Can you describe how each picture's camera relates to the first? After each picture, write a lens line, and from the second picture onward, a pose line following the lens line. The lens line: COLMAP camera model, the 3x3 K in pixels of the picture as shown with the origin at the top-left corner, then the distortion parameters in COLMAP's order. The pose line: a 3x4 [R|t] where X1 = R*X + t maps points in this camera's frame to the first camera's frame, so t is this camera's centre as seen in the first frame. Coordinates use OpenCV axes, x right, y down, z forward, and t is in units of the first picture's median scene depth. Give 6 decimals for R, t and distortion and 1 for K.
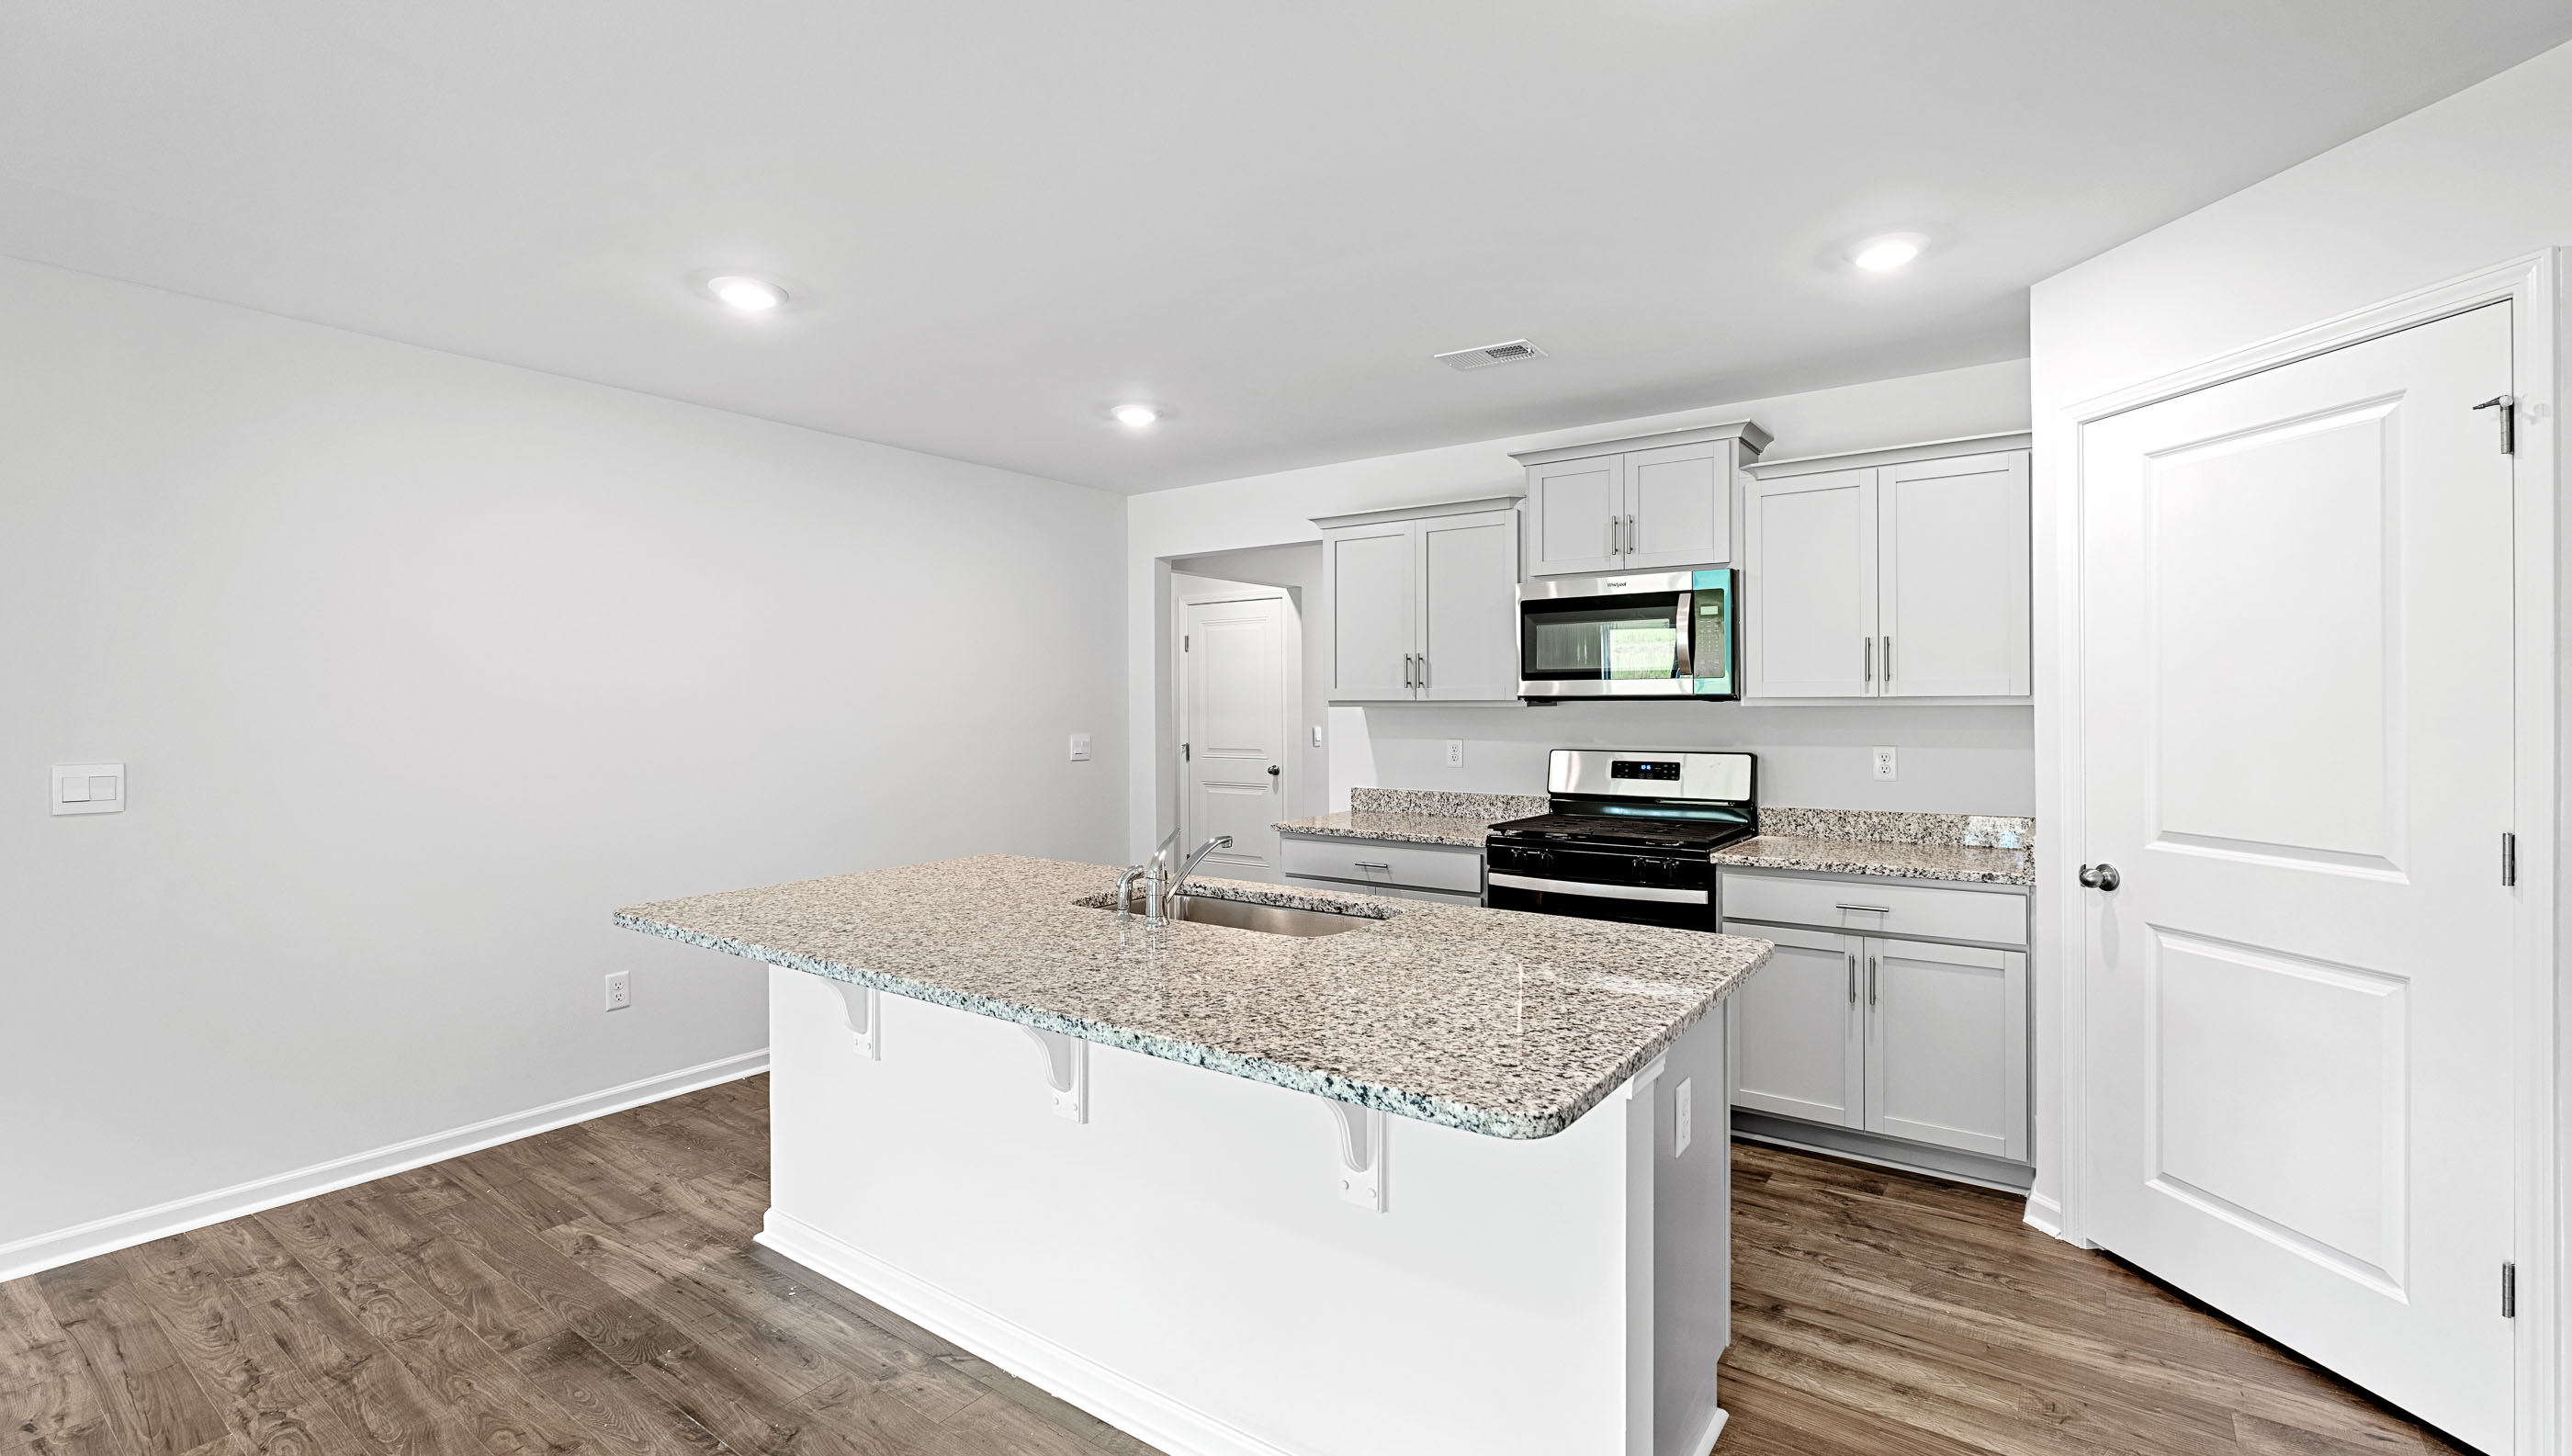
lens RADIAL K [[1118.6, 0, 1287.6], [0, 1118.6, 715.6], [0, 0, 1]] dist [-0.003035, -0.000861]
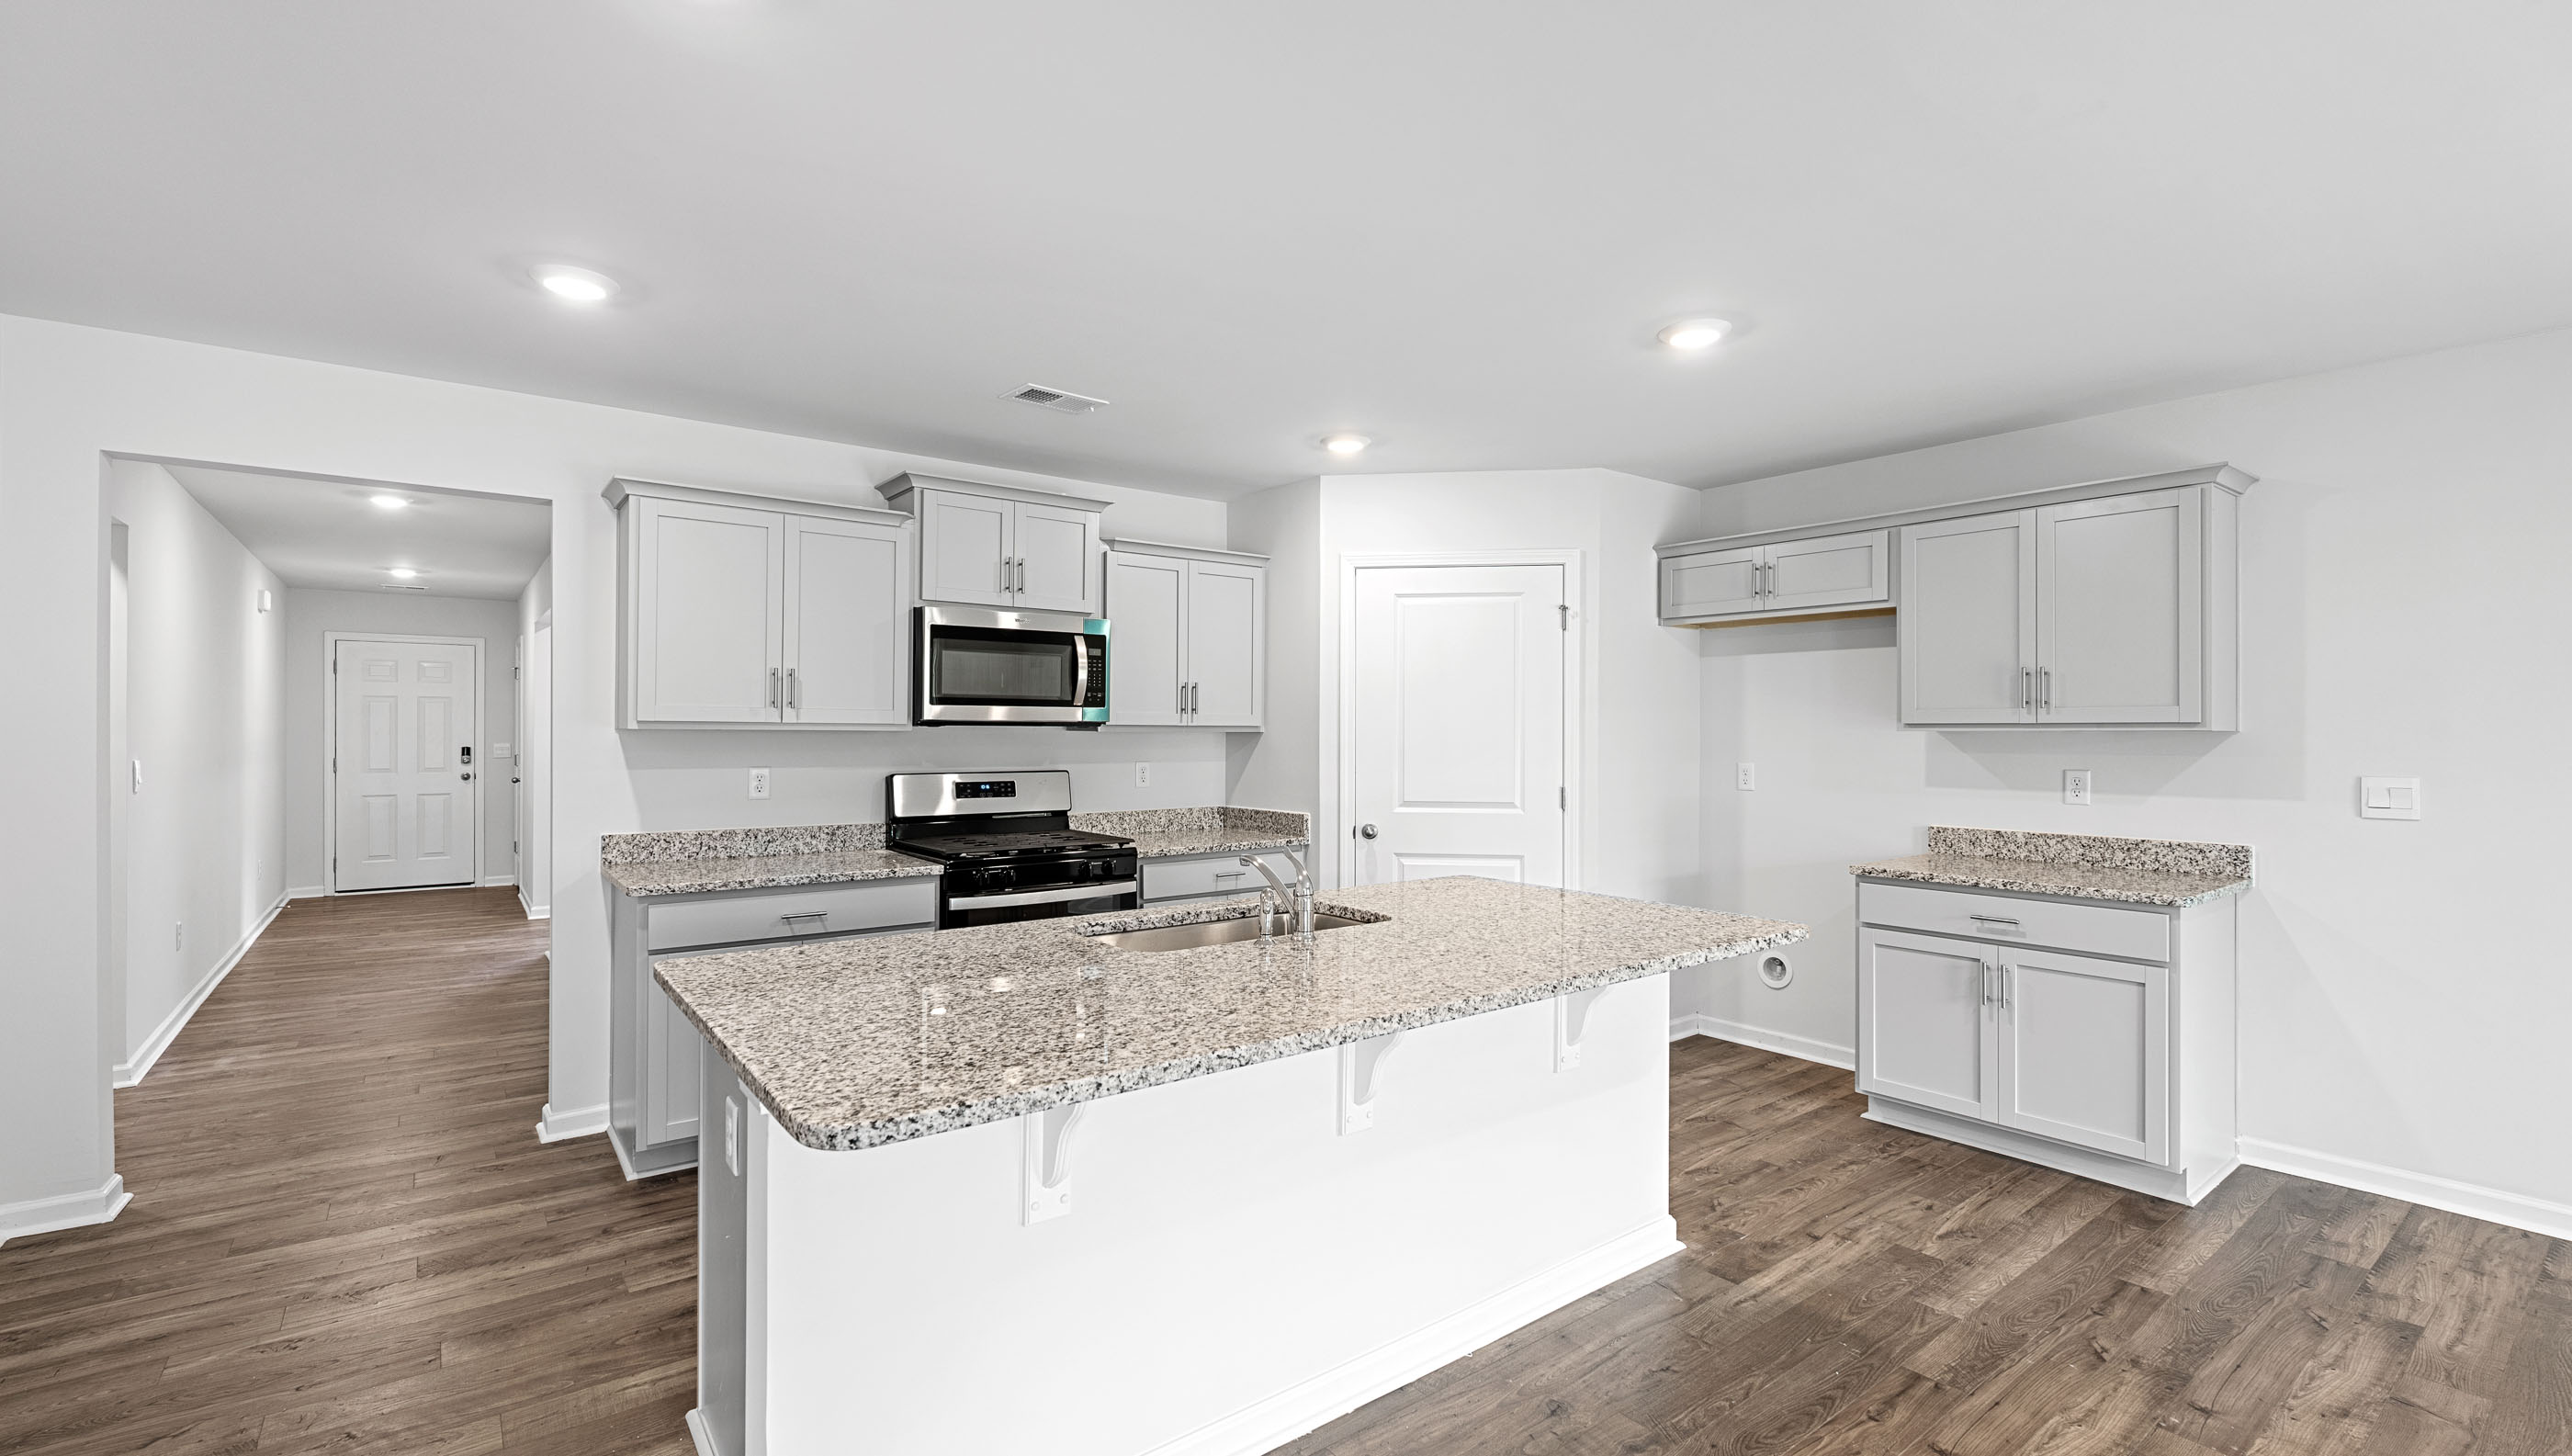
lens RADIAL K [[1118.6, 0, 1276.1], [0, 1118.6, 727.6], [0, 0, 1]] dist [-0.003035, -0.000861]
pose [[0.288746, 0.008221, 0.957370, -0.871084], [0.001894, 0.999956, -0.009158, -0.001472], [-0.957404, 0.004457, 0.288718, 0.557604]]
